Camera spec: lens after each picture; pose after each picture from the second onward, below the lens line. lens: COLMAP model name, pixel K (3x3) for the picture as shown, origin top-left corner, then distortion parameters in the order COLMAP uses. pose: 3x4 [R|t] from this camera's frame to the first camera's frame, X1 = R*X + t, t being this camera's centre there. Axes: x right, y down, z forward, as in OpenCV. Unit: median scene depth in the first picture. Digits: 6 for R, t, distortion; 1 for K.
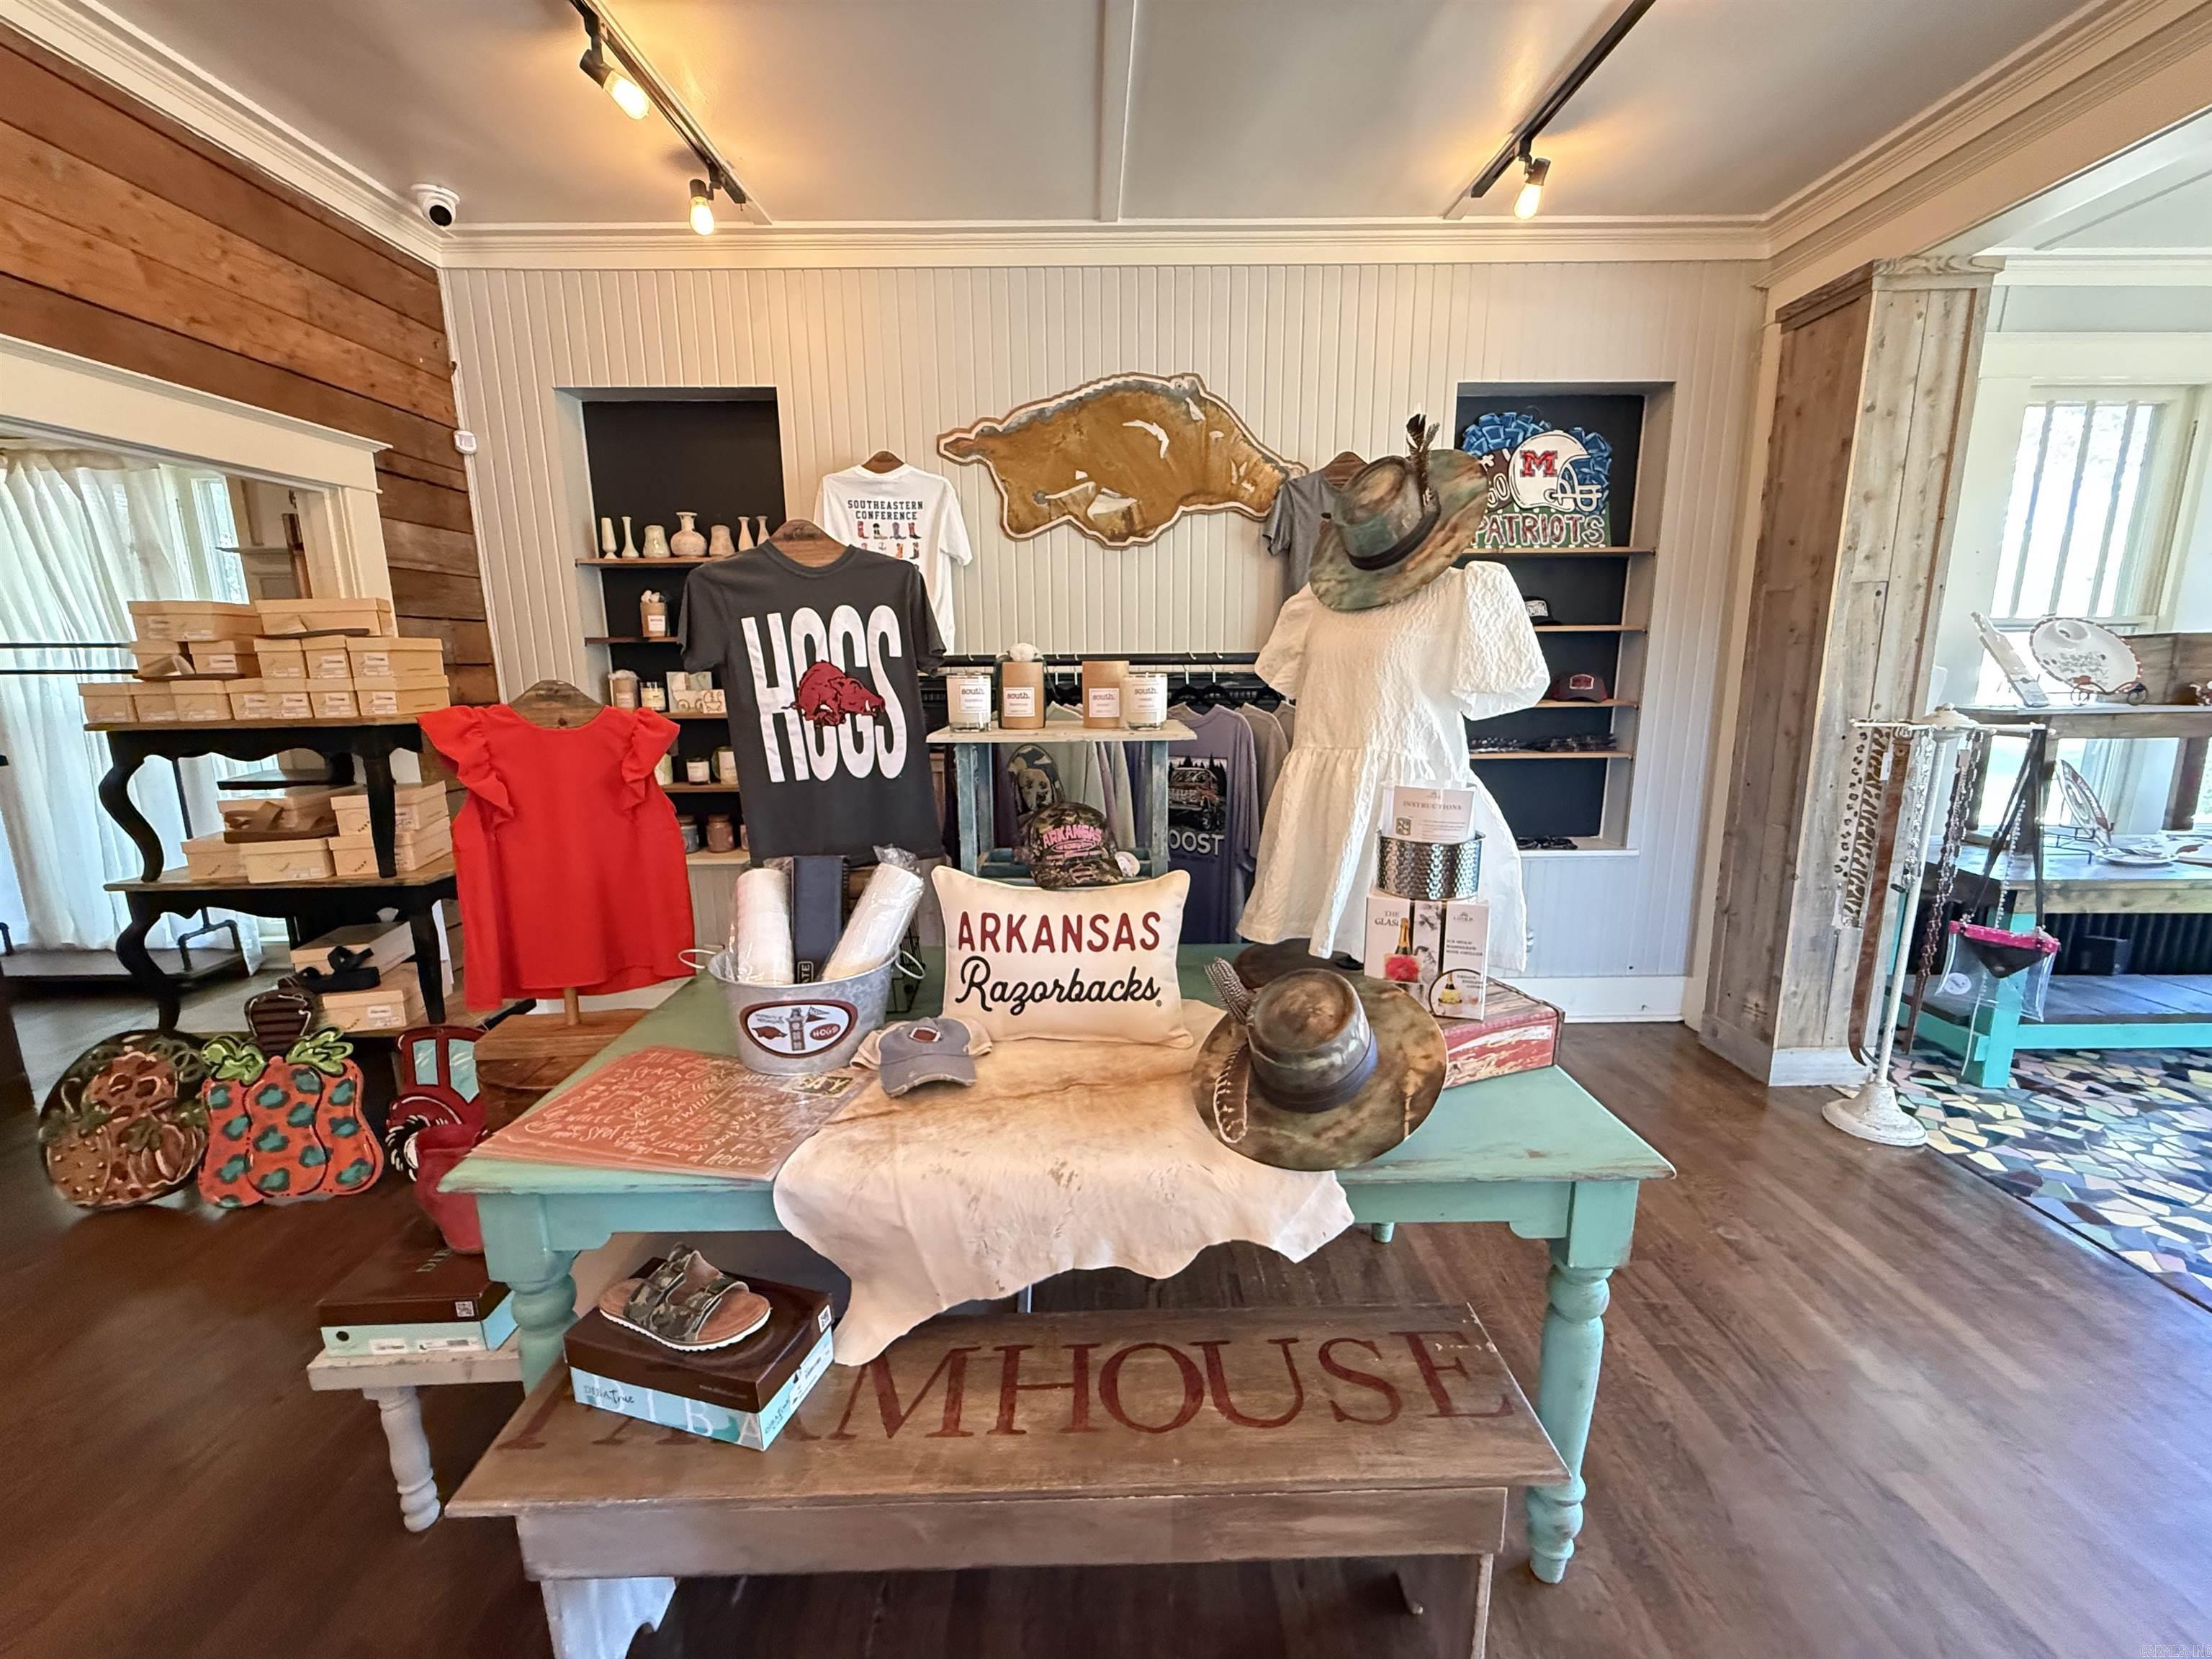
lens RADIAL K [[882.2, 0, 1089.8], [0, 882.2, 830.7], [0, 0, 1]] dist [-0.002683, 0.000863]
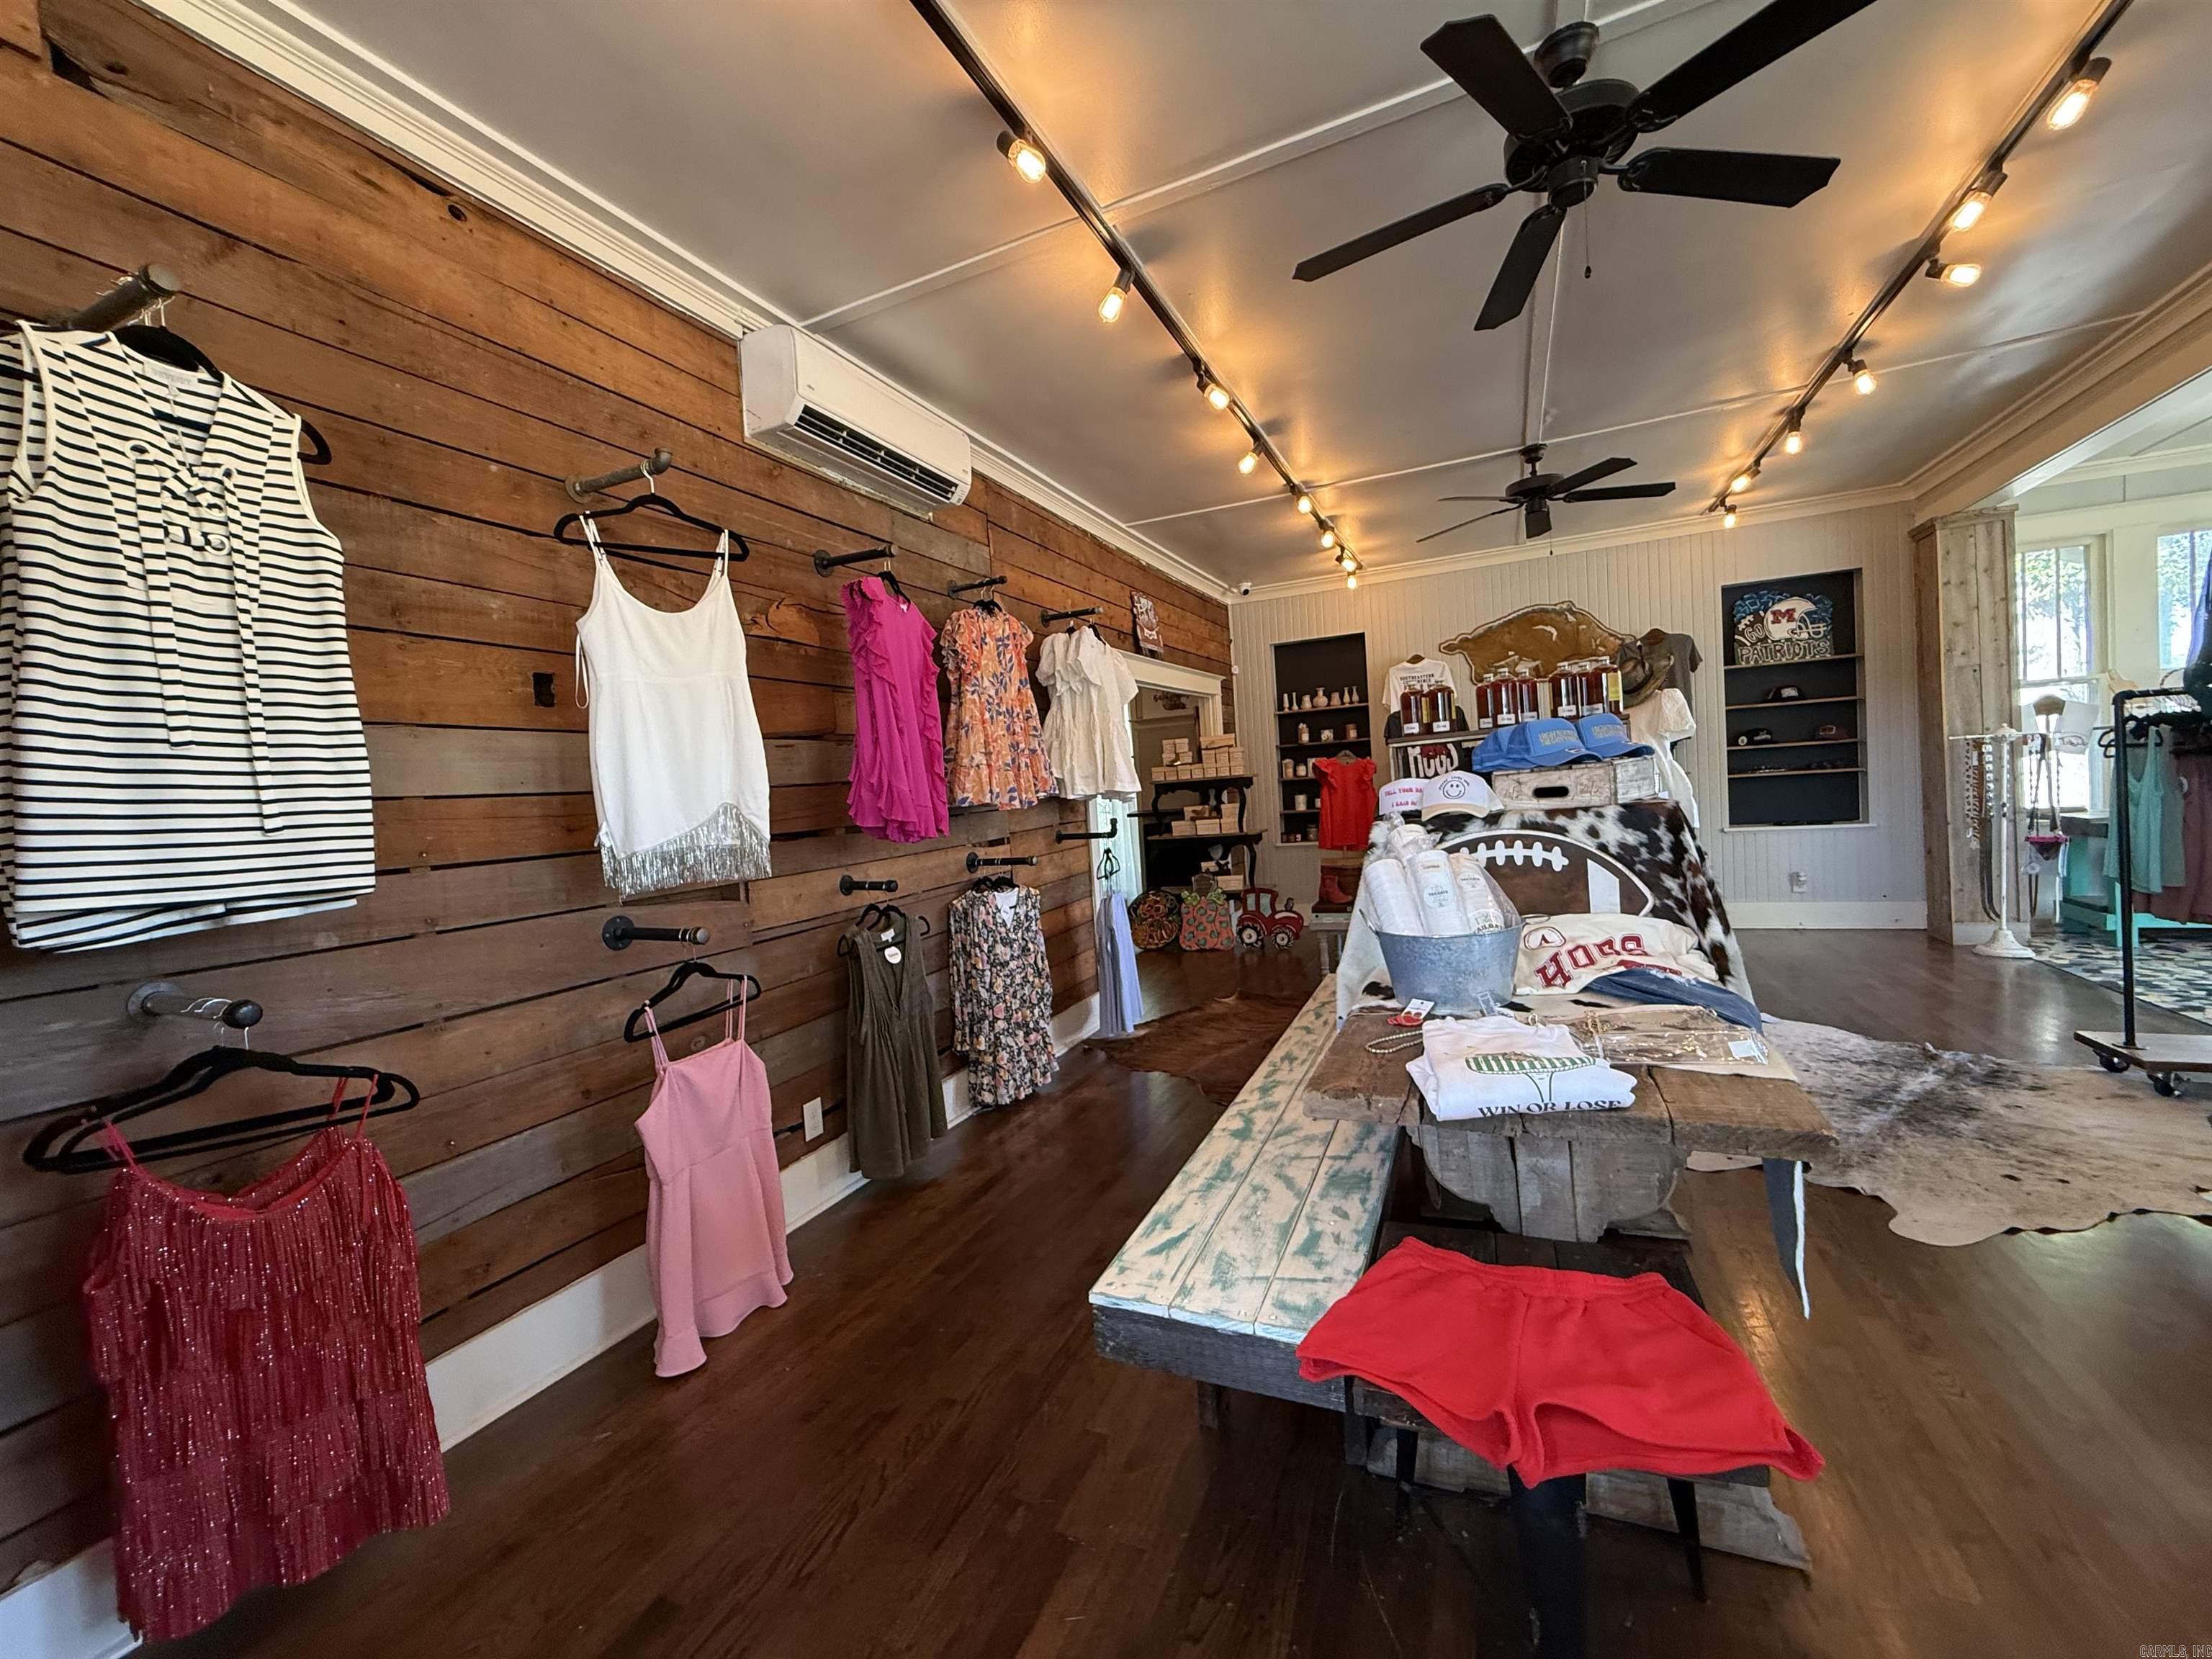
lens RADIAL K [[882.2, 0, 1100.8], [0, 882.2, 831.0], [0, 0, 1]] dist [-0.002683, 0.000863]
pose [[0.908075, -0.031974, -0.417585, -0.035530], [-0.022008, 0.992061, -0.123819, 0.310147], [0.418229, 0.121627, 0.900162, -1.288762]]
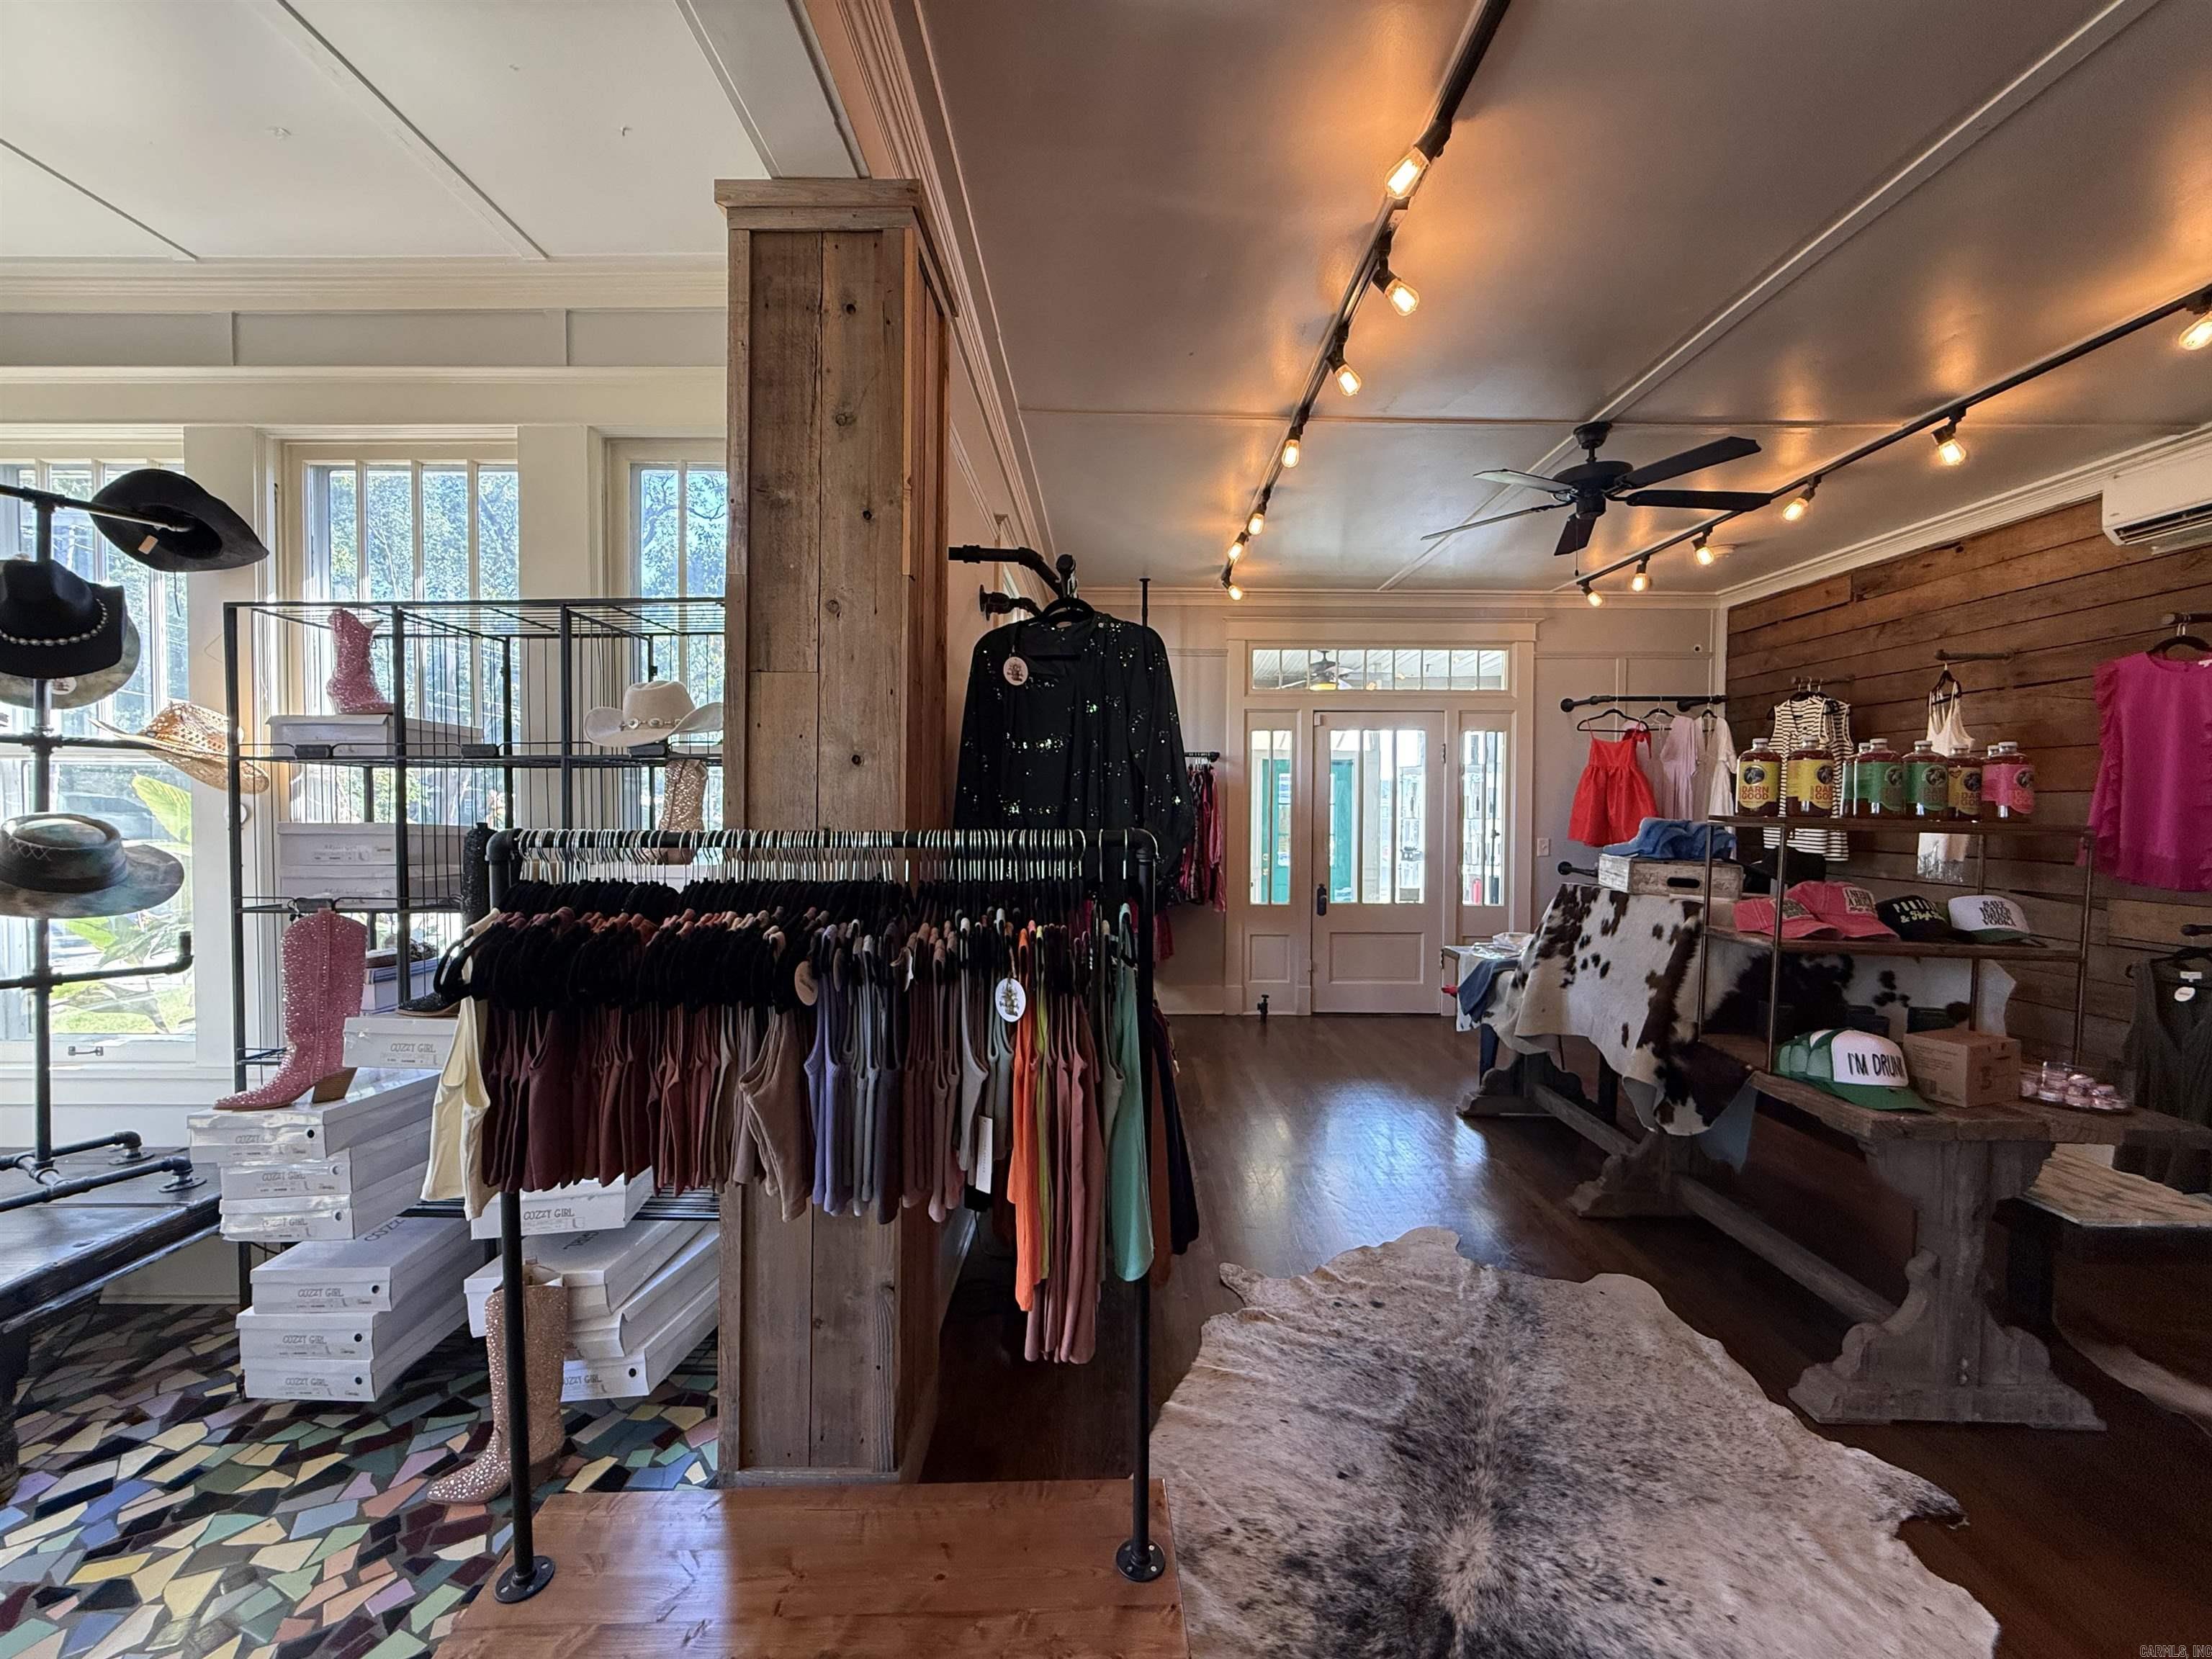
lens RADIAL K [[882.2, 0, 1097.3], [0, 882.2, 826.9], [0, 0, 1]] dist [-0.002683, 0.000863]
pose [[-0.999924, 0.004494, 0.011467, 0.609015], [0.006811, 0.977500, 0.210823, -0.088512], [-0.010261, 0.210886, -0.977457, 0.493993]]
